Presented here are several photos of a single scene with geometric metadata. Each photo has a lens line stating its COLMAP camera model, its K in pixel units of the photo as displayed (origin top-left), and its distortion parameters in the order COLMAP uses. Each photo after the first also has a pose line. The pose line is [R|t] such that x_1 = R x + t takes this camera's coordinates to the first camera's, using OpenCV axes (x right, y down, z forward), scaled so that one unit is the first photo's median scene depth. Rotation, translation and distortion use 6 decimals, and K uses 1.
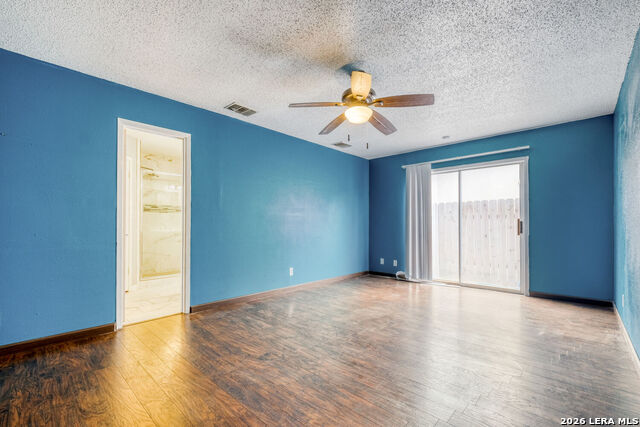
lens RADIAL K [[281.8, 0, 317.0], [0, 281.8, 222.2], [0, 0, 1]] dist [0.000865, 0.000273]
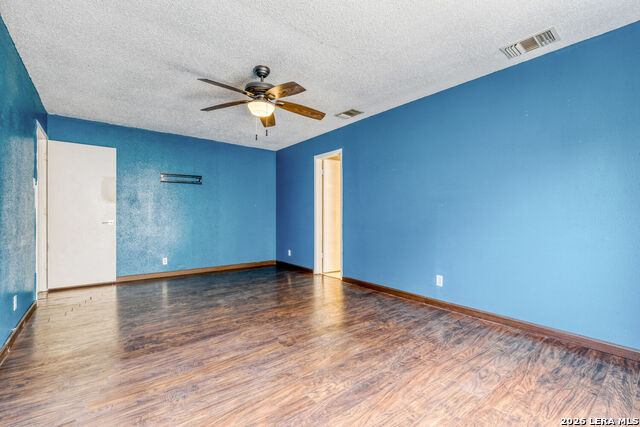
lens RADIAL K [[281.8, 0, 317.0], [0, 281.8, 222.2], [0, 0, 1]] dist [0.000865, 0.000273]
pose [[-0.156510, 0.017710, -0.987518, 1.003195], [0.005868, 0.999838, 0.017001, 0.017695], [0.987659, -0.003134, -0.156588, 1.212214]]
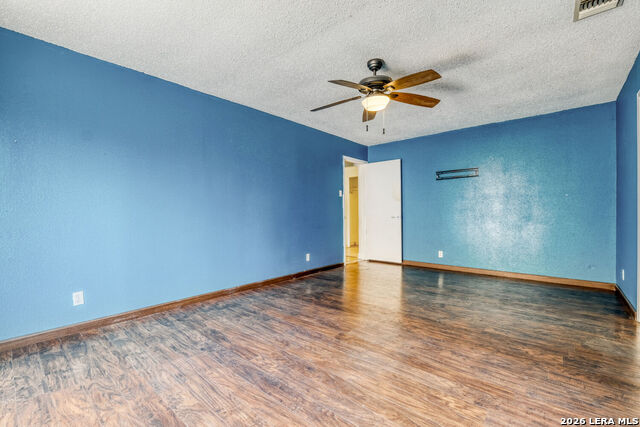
lens RADIAL K [[281.8, 0, 317.0], [0, 281.8, 222.2], [0, 0, 1]] dist [0.000865, 0.000273]
pose [[-0.999578, 0.003428, -0.028856, 0.353304], [0.002737, 0.999710, 0.023943, 0.024300], [0.028930, 0.023854, -0.999297, 1.781108]]
